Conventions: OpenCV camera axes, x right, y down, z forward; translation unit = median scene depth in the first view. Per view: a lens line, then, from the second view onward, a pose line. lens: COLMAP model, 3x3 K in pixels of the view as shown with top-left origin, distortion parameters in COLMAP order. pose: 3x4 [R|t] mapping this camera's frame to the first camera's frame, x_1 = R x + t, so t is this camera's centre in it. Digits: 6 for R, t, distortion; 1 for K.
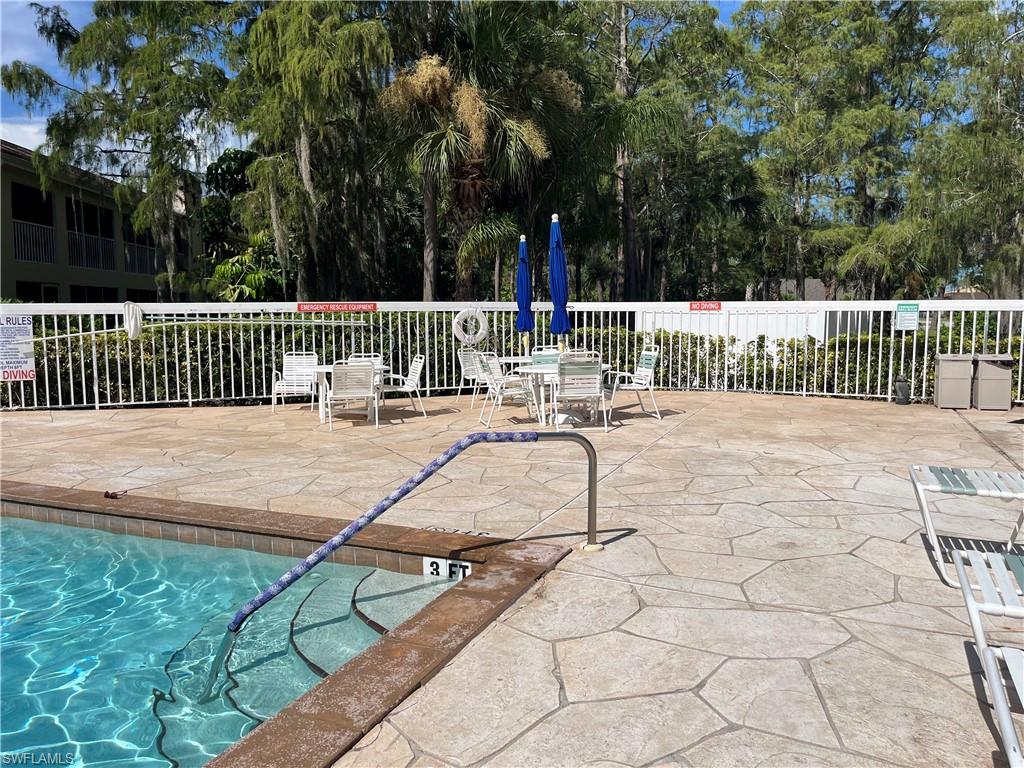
lens RADIAL K [[760.4, 0, 512.0], [0, 760.4, 384.0], [0, 0, 1]] dist [0.047216, -0.007219]
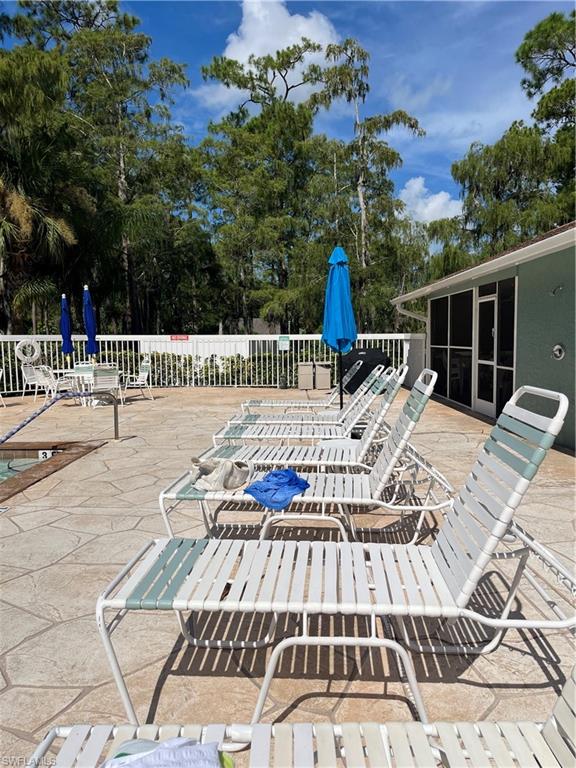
lens RADIAL K [[570.3, 0, 288.0], [0, 570.3, 384.0], [0, 0, 1]] dist [0.047216, -0.007219]
pose [[0.918162, -0.037860, 0.394391, -0.031959], [0.045764, 0.998895, -0.010650, 0.026002], [-0.393552, 0.027828, 0.918881, -0.263126]]
